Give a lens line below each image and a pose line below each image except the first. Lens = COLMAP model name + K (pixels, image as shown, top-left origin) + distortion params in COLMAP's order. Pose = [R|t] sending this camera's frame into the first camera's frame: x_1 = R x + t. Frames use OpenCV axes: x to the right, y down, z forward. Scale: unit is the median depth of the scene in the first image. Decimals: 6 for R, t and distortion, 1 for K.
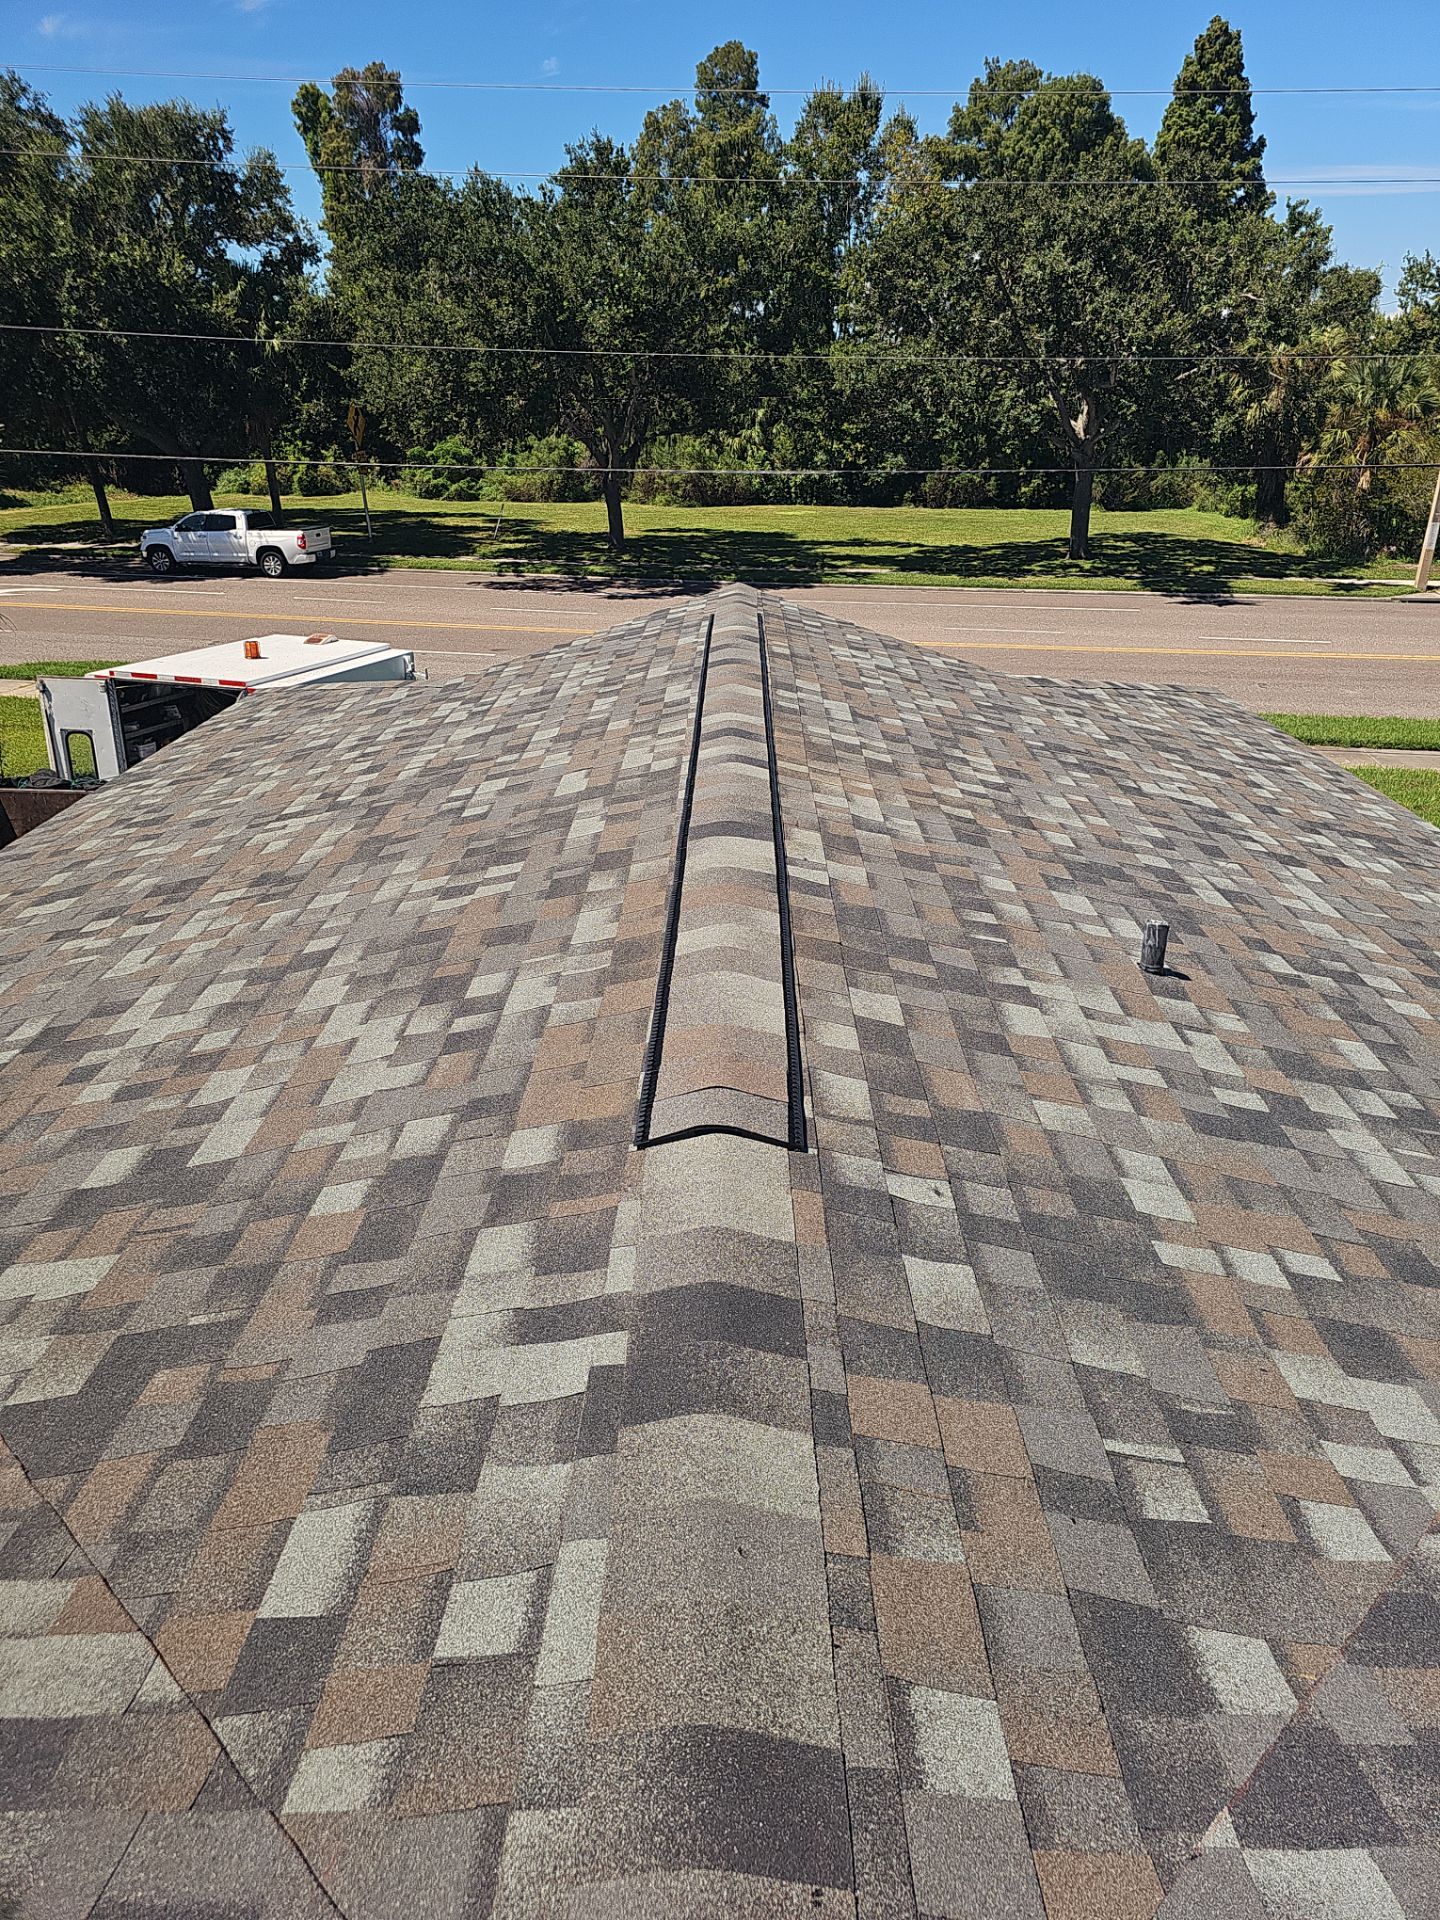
lens RADIAL K [[1269.1, 0, 725.9], [0, 1269.1, 931.9], [0, 0, 1]] dist [0.044735, -0.030261]
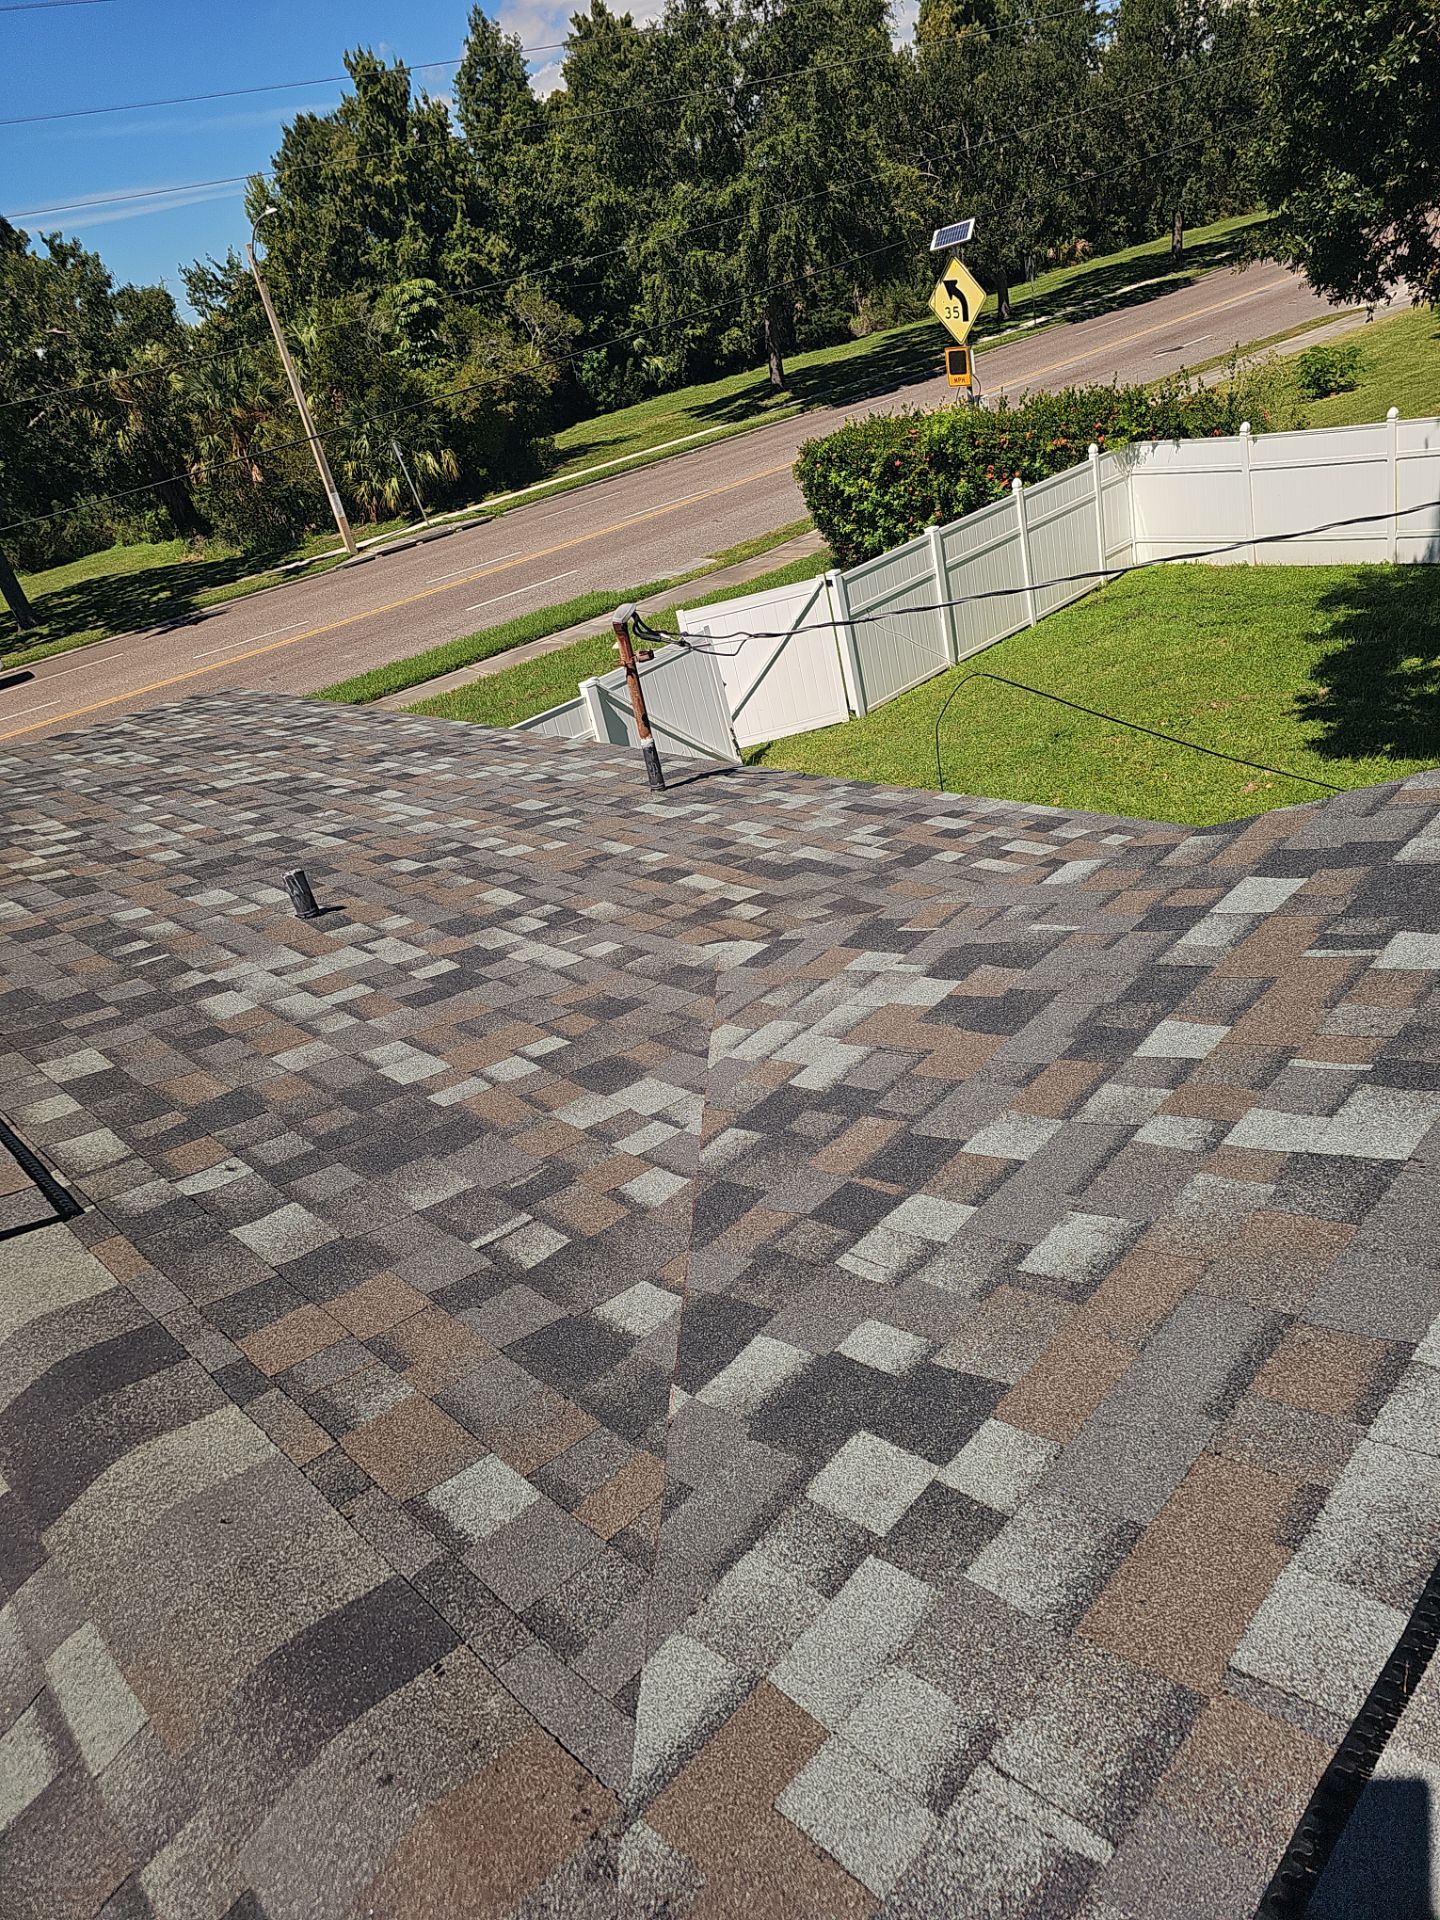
lens RADIAL K [[1269.1, 0, 689.7], [0, 1269.1, 930.3], [0, 0, 1]] dist [0.044735, -0.030261]
pose [[0.699936, -0.460556, 0.545873, -0.003746], [0.470709, 0.872297, 0.132404, 0.006327], [-0.537143, 0.164272, 0.827340, -0.005516]]
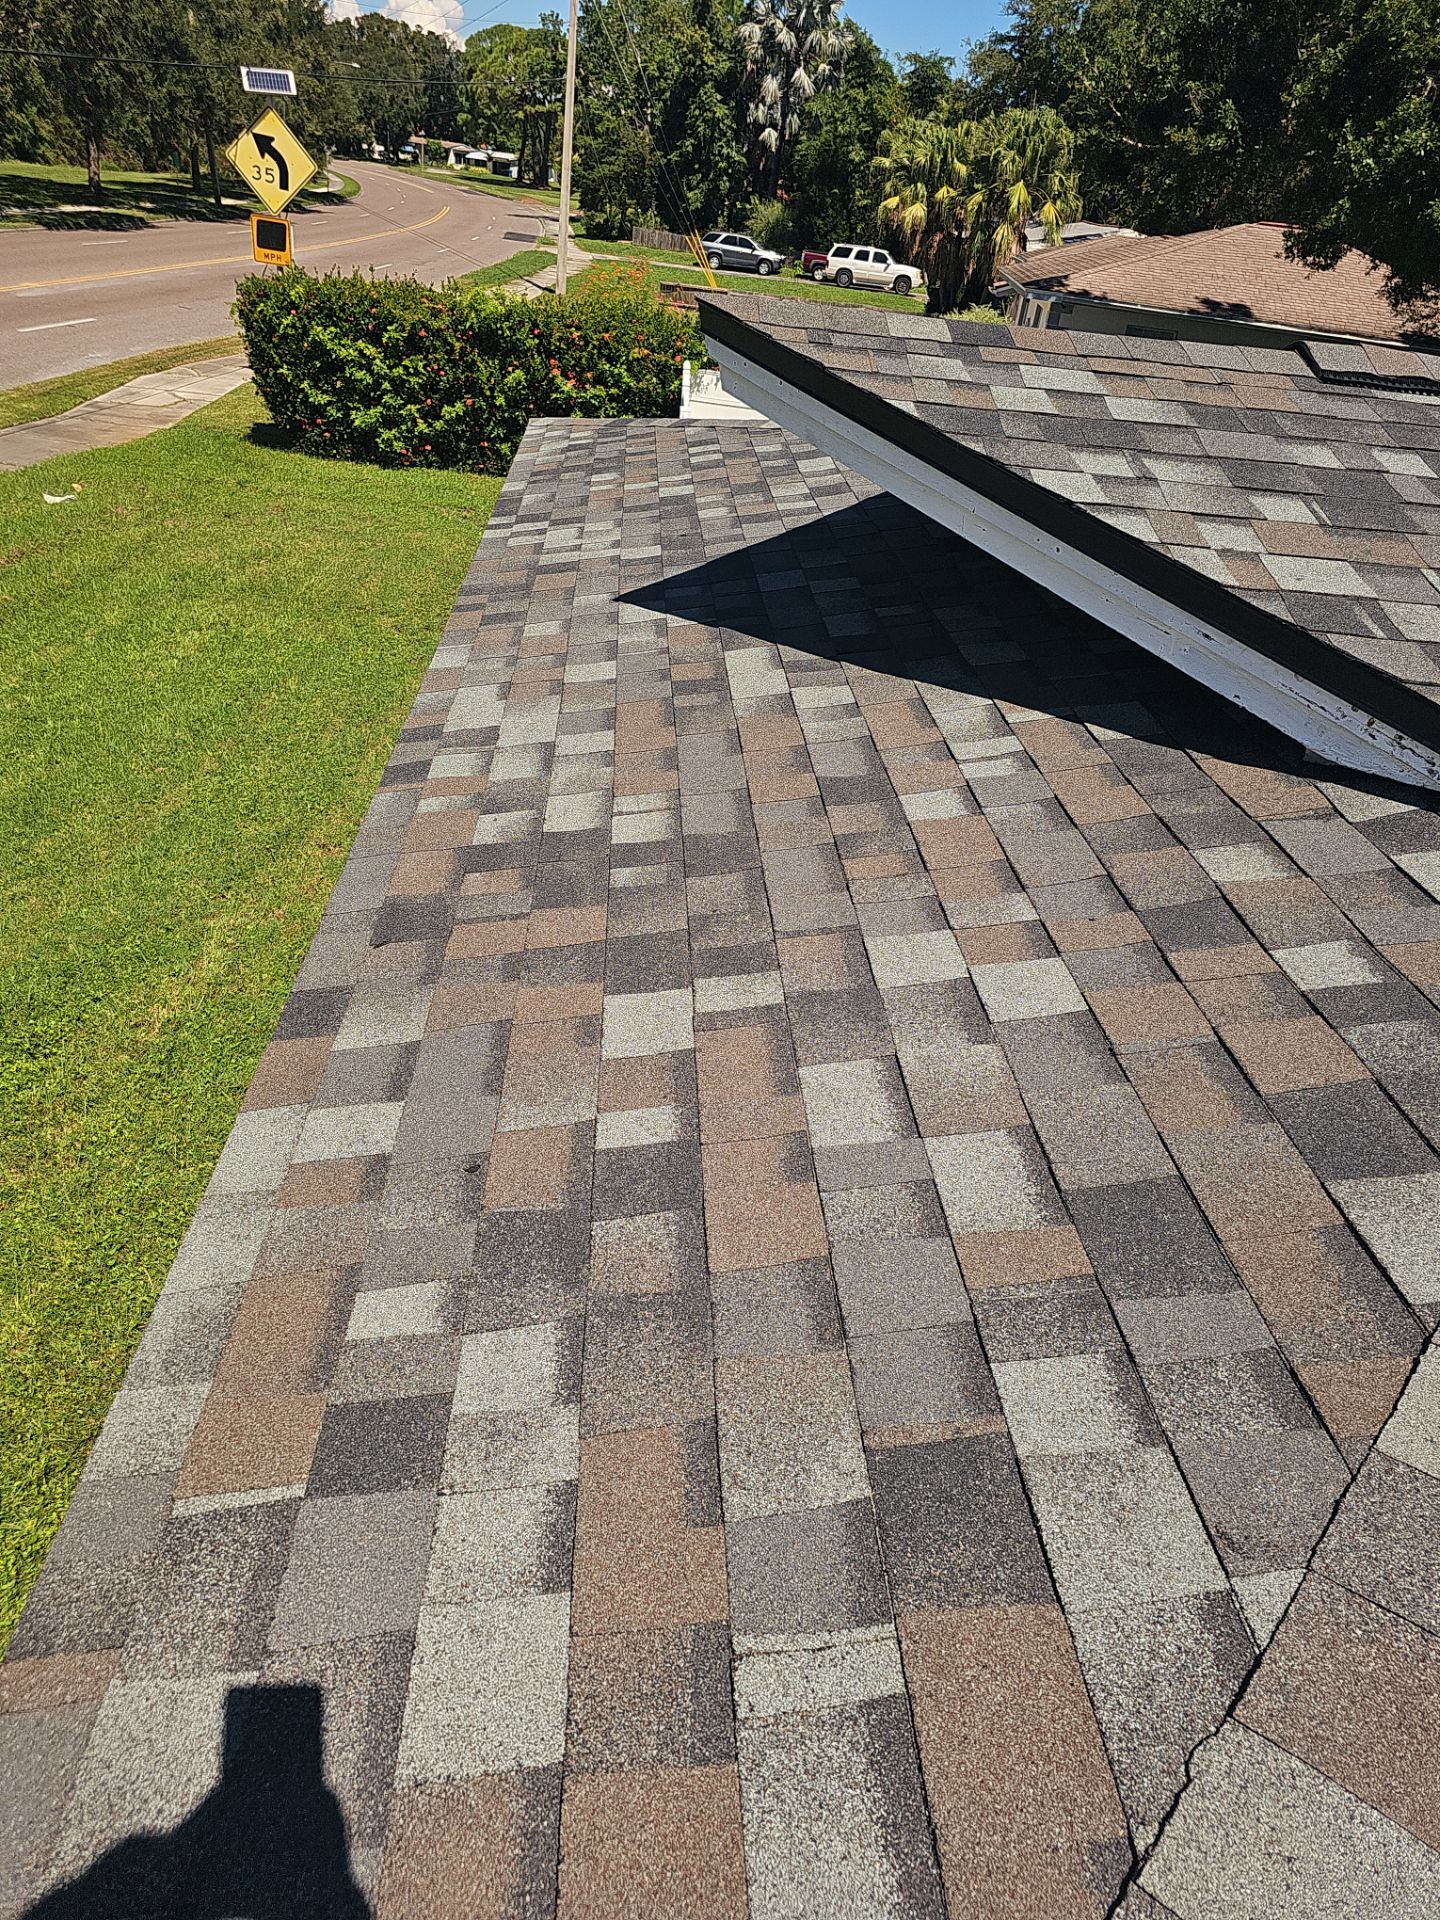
lens RADIAL K [[1269.1, 0, 720.5], [0, 1269.1, 953.8], [0, 0, 1]] dist [0.044735, -0.030261]
pose [[-0.062376, -0.522476, 0.850369, -0.102672], [0.287998, 0.806362, 0.516563, -0.094839], [-0.955597, 0.277126, 0.100174, 0.314529]]
